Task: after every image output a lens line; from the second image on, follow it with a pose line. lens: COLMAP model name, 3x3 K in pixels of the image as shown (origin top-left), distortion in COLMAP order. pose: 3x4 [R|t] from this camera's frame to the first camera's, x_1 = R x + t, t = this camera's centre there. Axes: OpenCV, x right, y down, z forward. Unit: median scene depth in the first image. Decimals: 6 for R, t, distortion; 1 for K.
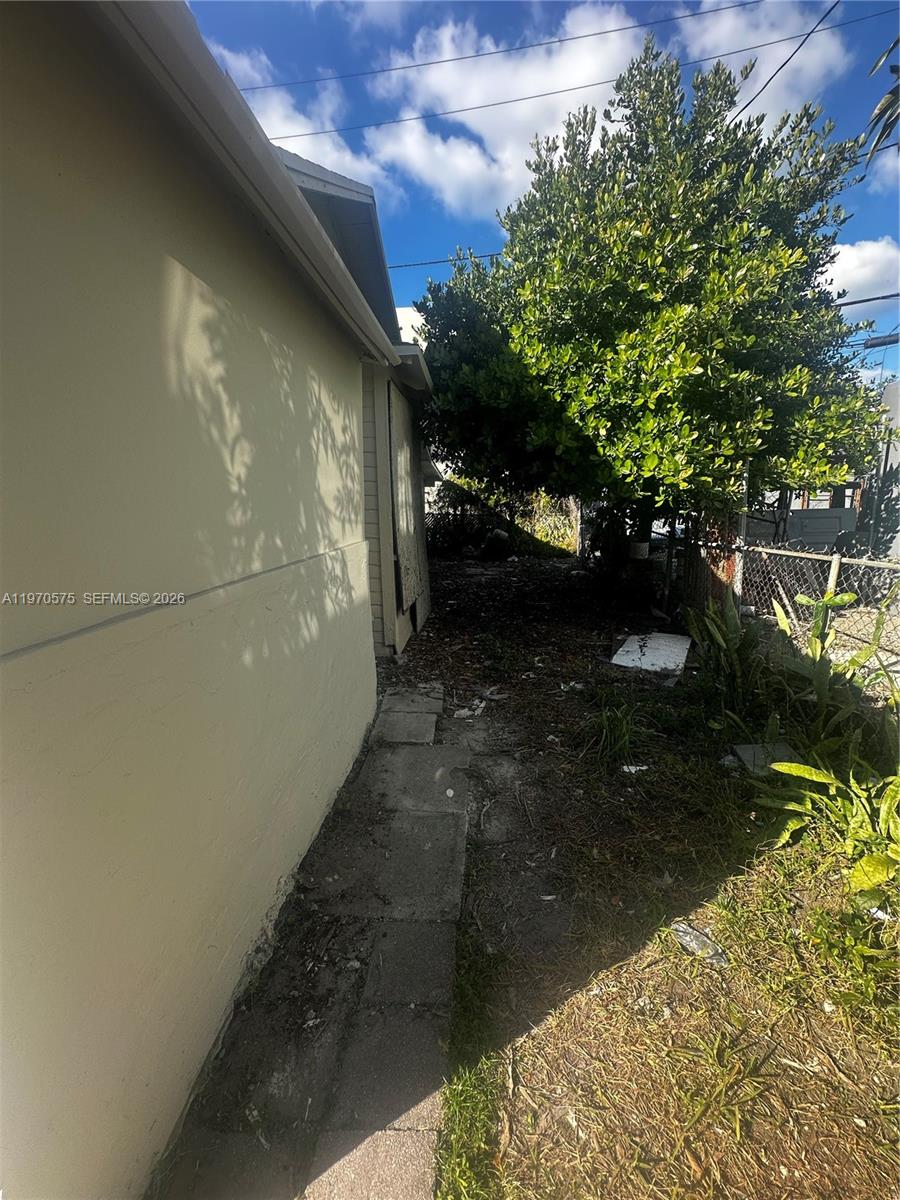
lens RADIAL K [[473.7, 0, 449.5], [0, 473.7, 600.6], [0, 0, 1]] dist [-0.010614, 0.001650]
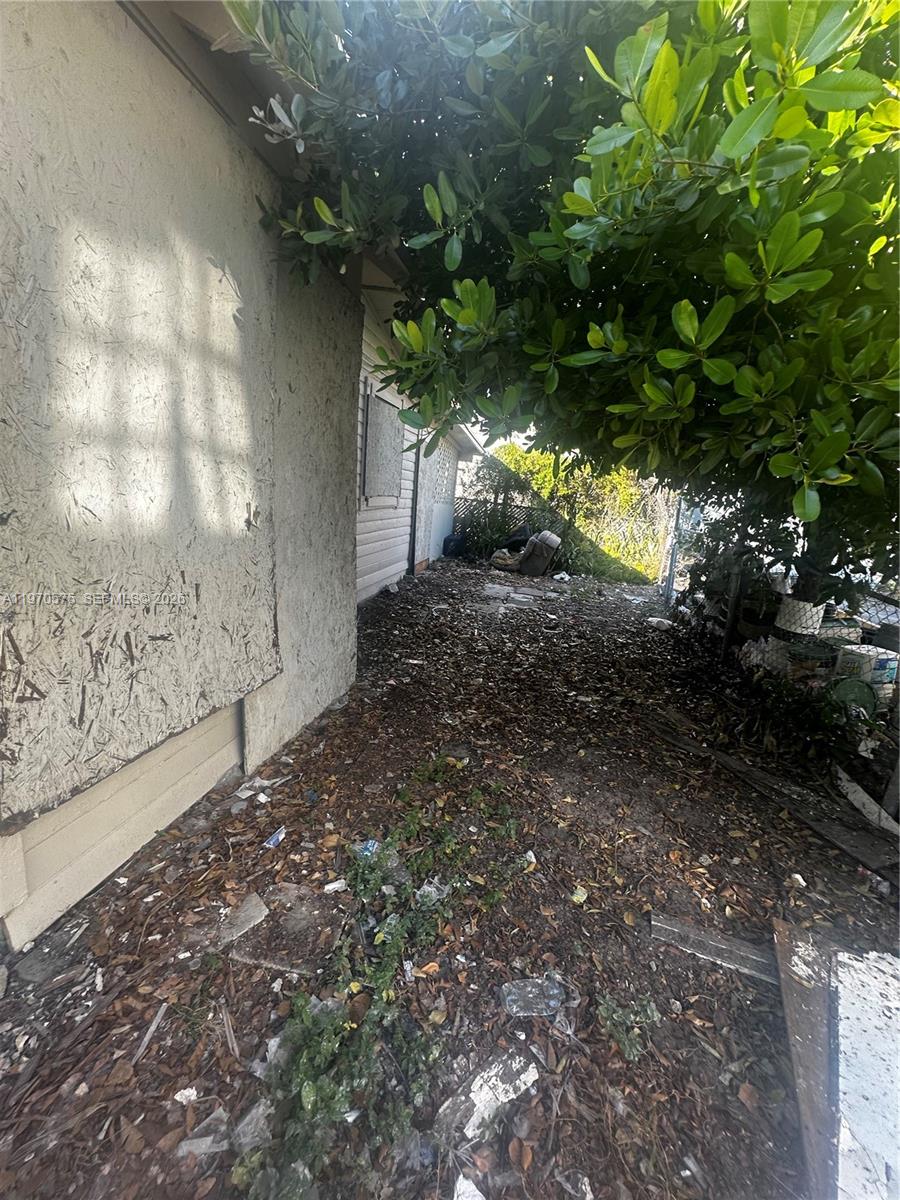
lens RADIAL K [[473.7, 0, 451.1], [0, 473.7, 601.7], [0, 0, 1]] dist [-0.010614, 0.001650]
pose [[0.982735, 0.141946, -0.118675, 0.056352], [-0.138362, 0.989654, 0.037960, -0.050531], [0.122835, -0.020885, 0.992207, 0.266528]]
